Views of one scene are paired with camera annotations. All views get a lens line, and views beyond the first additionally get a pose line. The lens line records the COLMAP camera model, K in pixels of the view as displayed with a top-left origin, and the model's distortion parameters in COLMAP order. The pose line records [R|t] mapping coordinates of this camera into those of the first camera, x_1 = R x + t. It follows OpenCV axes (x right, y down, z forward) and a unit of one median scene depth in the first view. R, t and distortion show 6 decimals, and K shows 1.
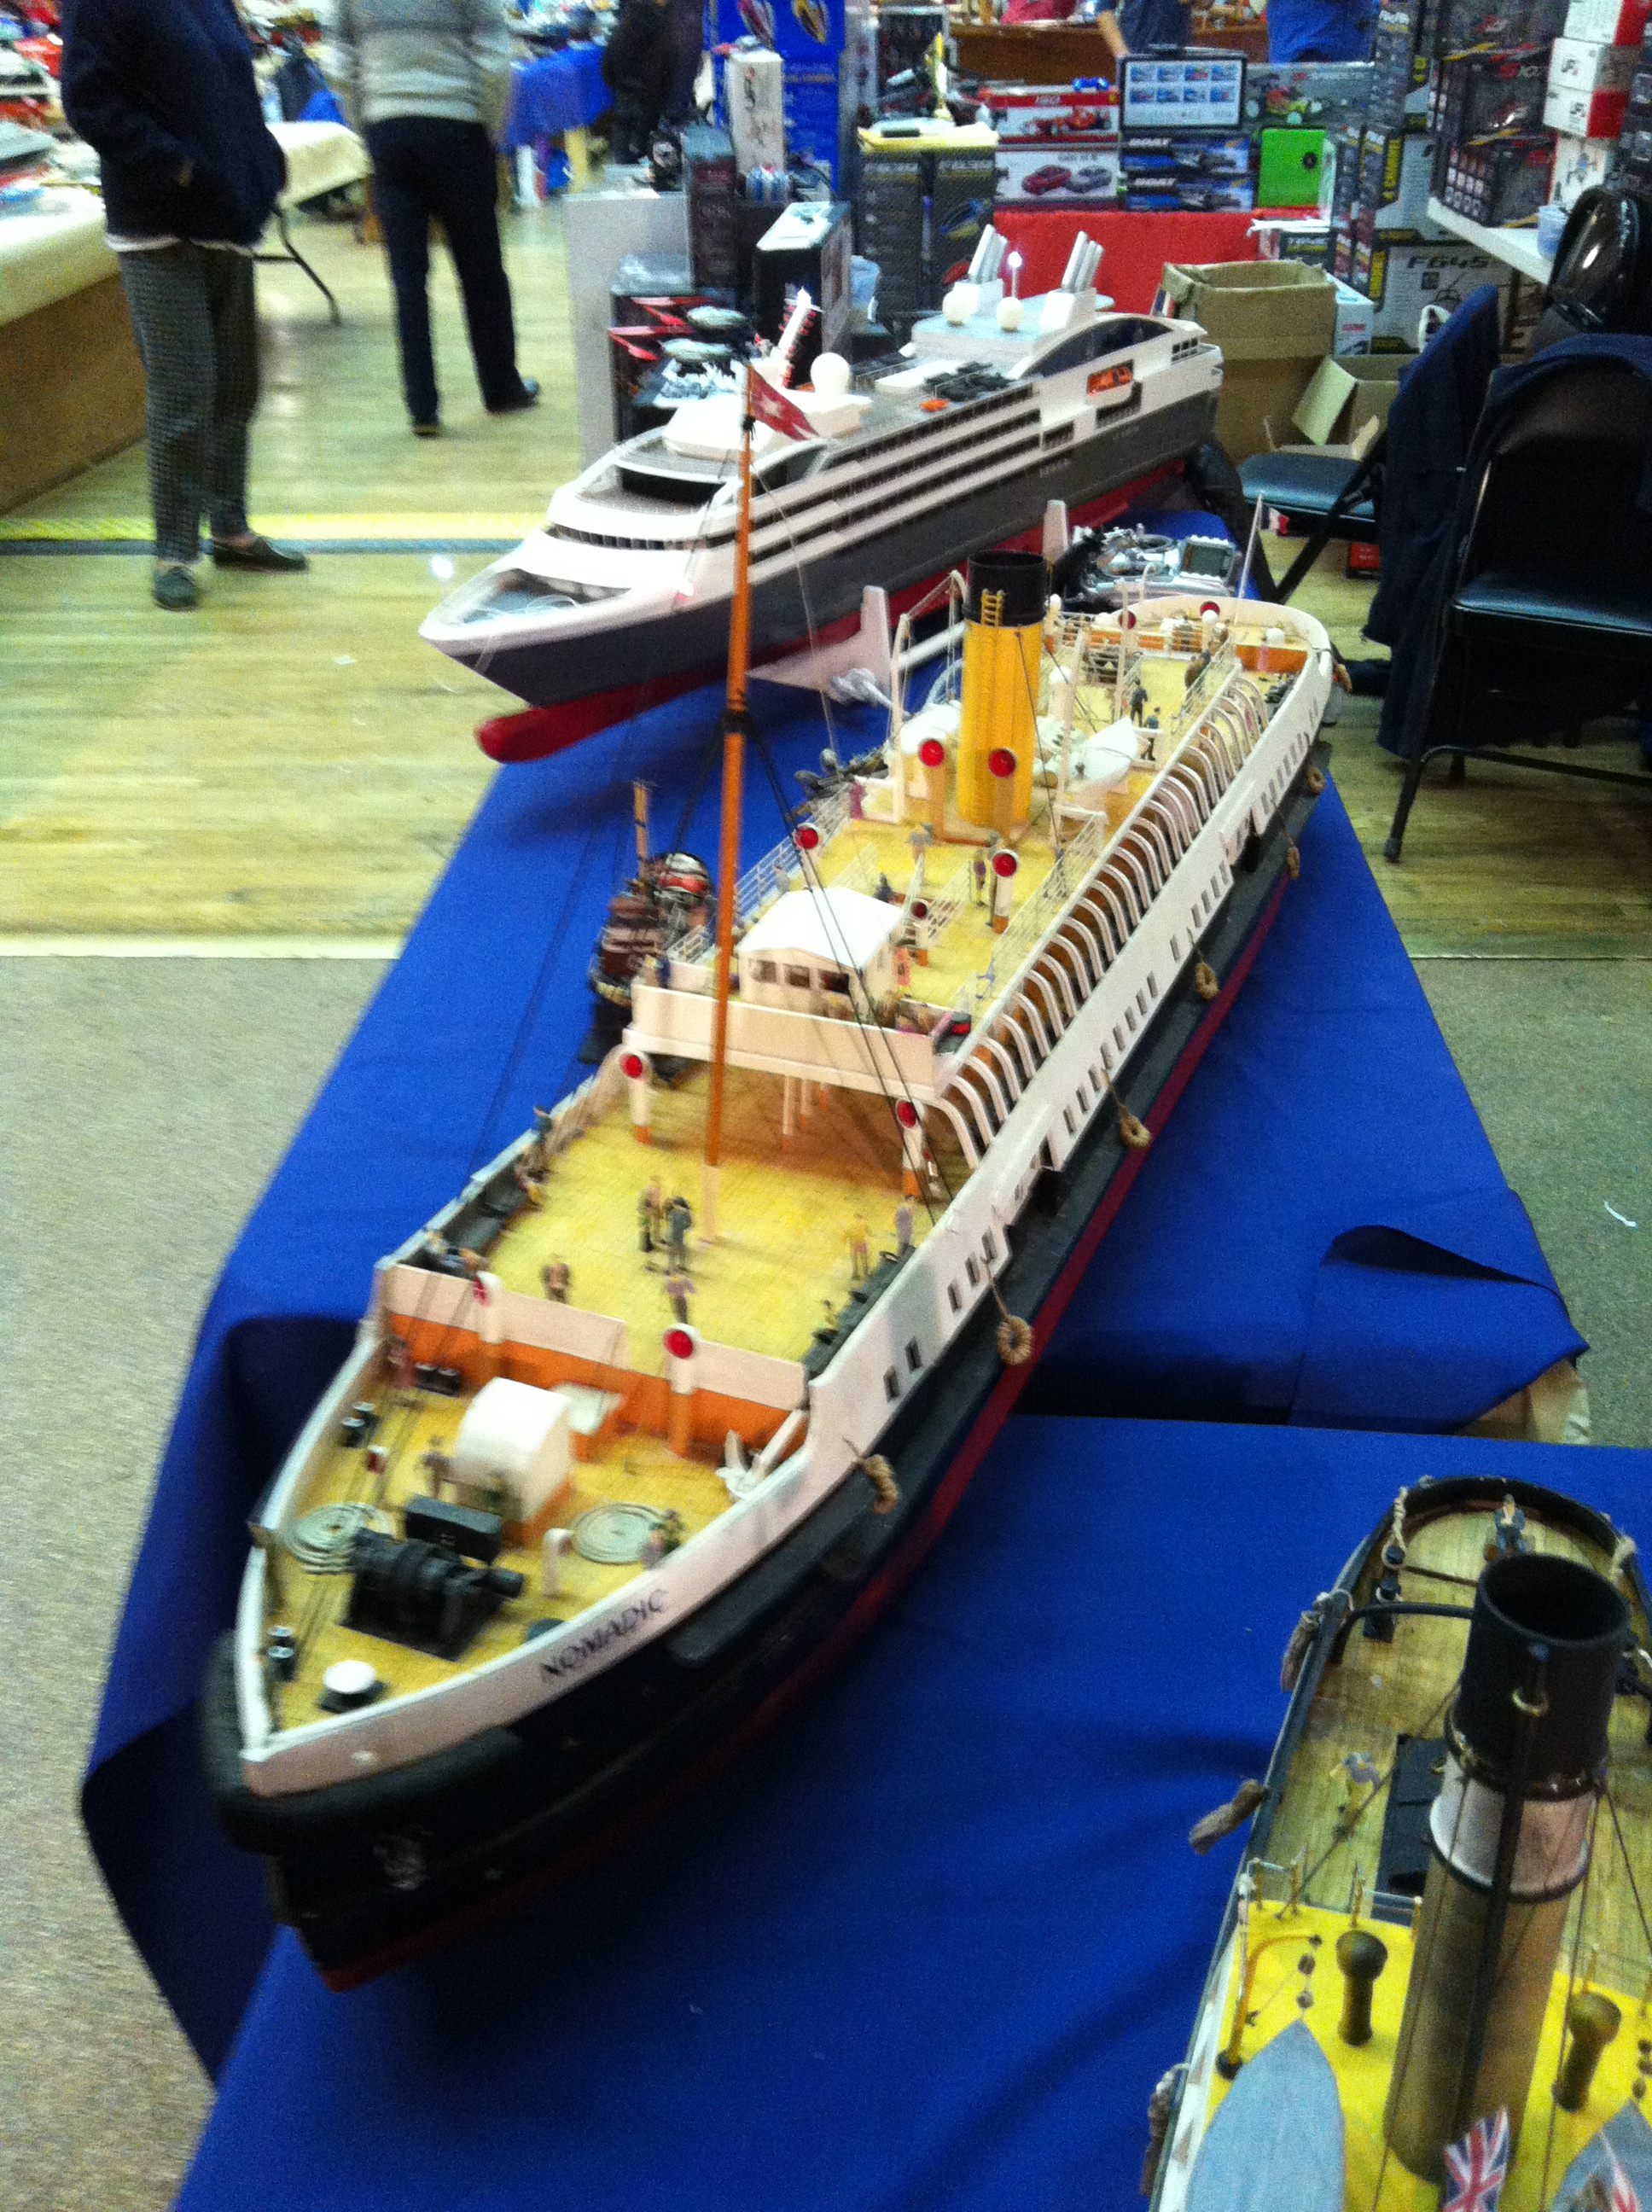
lens RADIAL K [[2267.6, 0, 826.0], [0, 2267.6, 1106.0], [0, 0, 1]] dist [0.135383, -0.000913]
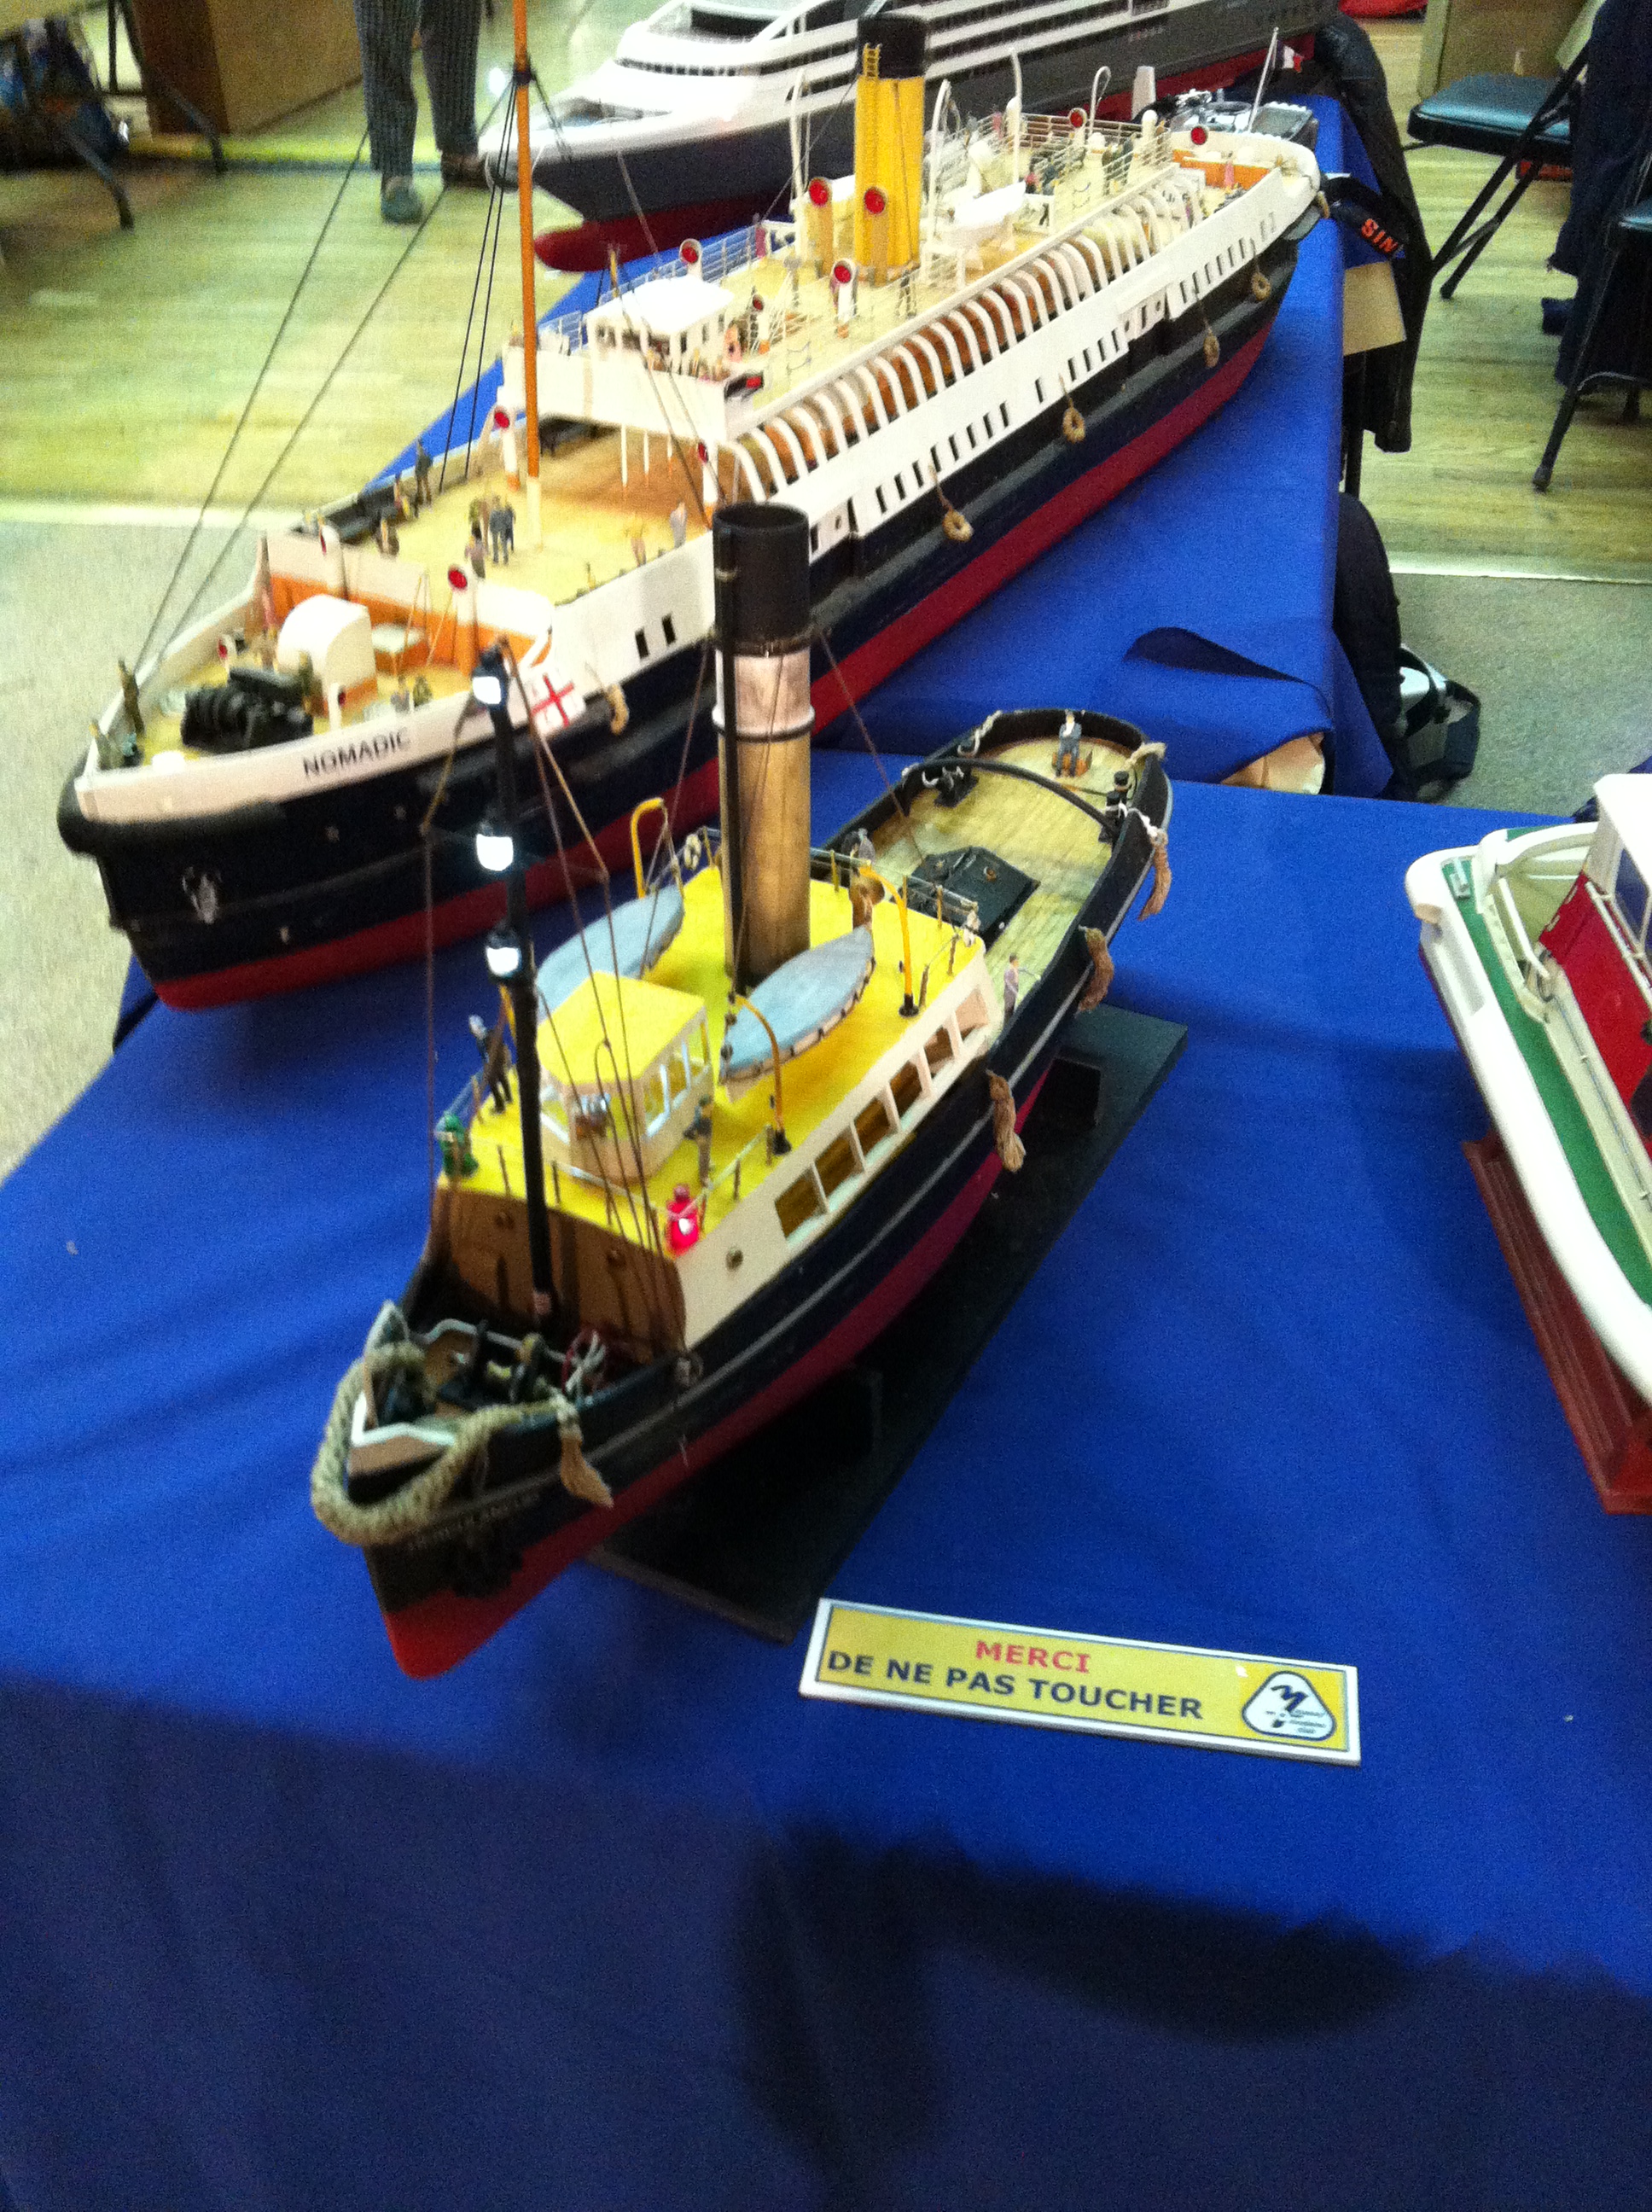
lens RADIAL K [[2194.9, 0, 826.0], [0, 2194.9, 1106.0], [0, 0, 1]] dist [0.066078, 0.013356]
pose [[0.992521, 0.060228, -0.106182, 0.118804], [-0.044949, 0.989014, 0.140822, 0.086339], [0.113497, -0.134996, 0.984324, -0.101480]]
